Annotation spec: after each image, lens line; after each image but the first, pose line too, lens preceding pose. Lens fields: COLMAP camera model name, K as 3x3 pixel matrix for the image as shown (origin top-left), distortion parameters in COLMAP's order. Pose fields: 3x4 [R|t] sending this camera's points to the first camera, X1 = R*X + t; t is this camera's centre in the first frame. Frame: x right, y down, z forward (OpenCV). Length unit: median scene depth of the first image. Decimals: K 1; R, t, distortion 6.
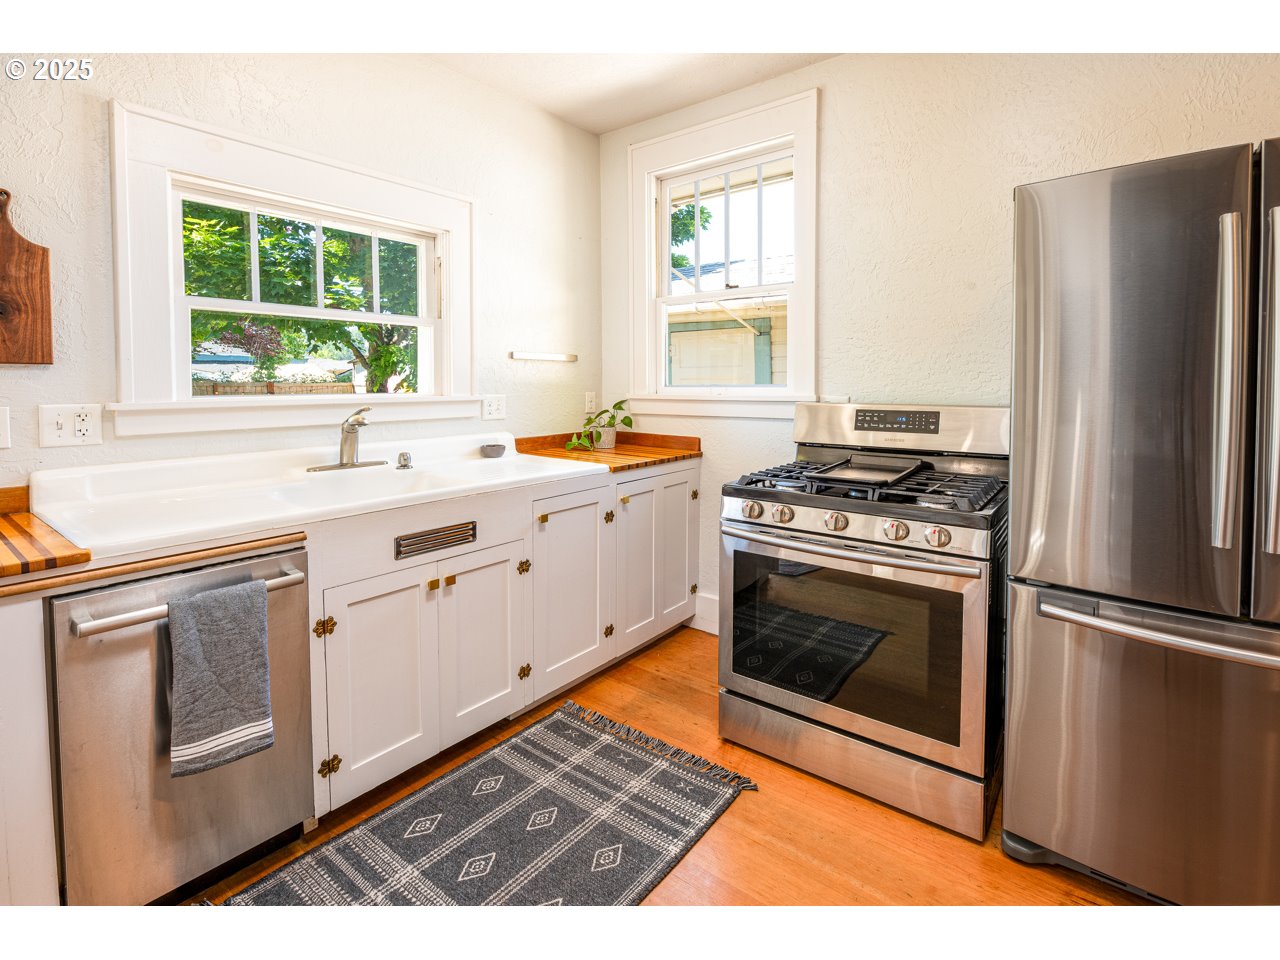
lens RADIAL K [[600.5, 0, 612.7], [0, 600.5, 430.8], [0, 0, 1]] dist [0.003570, 0.000618]
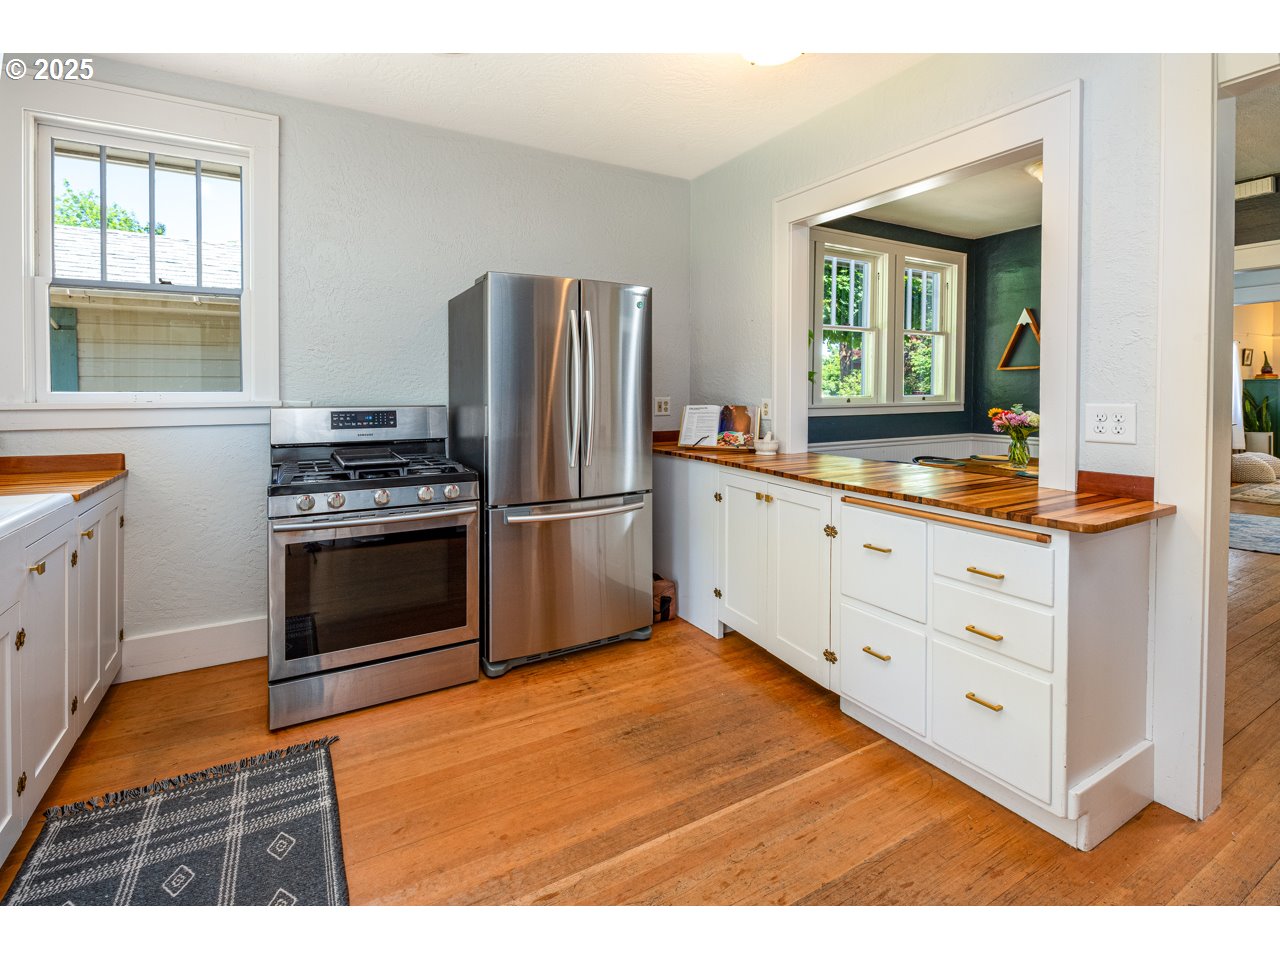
lens RADIAL K [[600.5, 0, 637.5], [0, 600.5, 478.5], [0, 0, 1]] dist [0.003570, 0.000618]
pose [[0.343380, -0.136200, 0.929269, -0.531587], [0.075475, 0.990231, 0.117246, 0.001628], [-0.936159, 0.029877, 0.350305, 0.027250]]
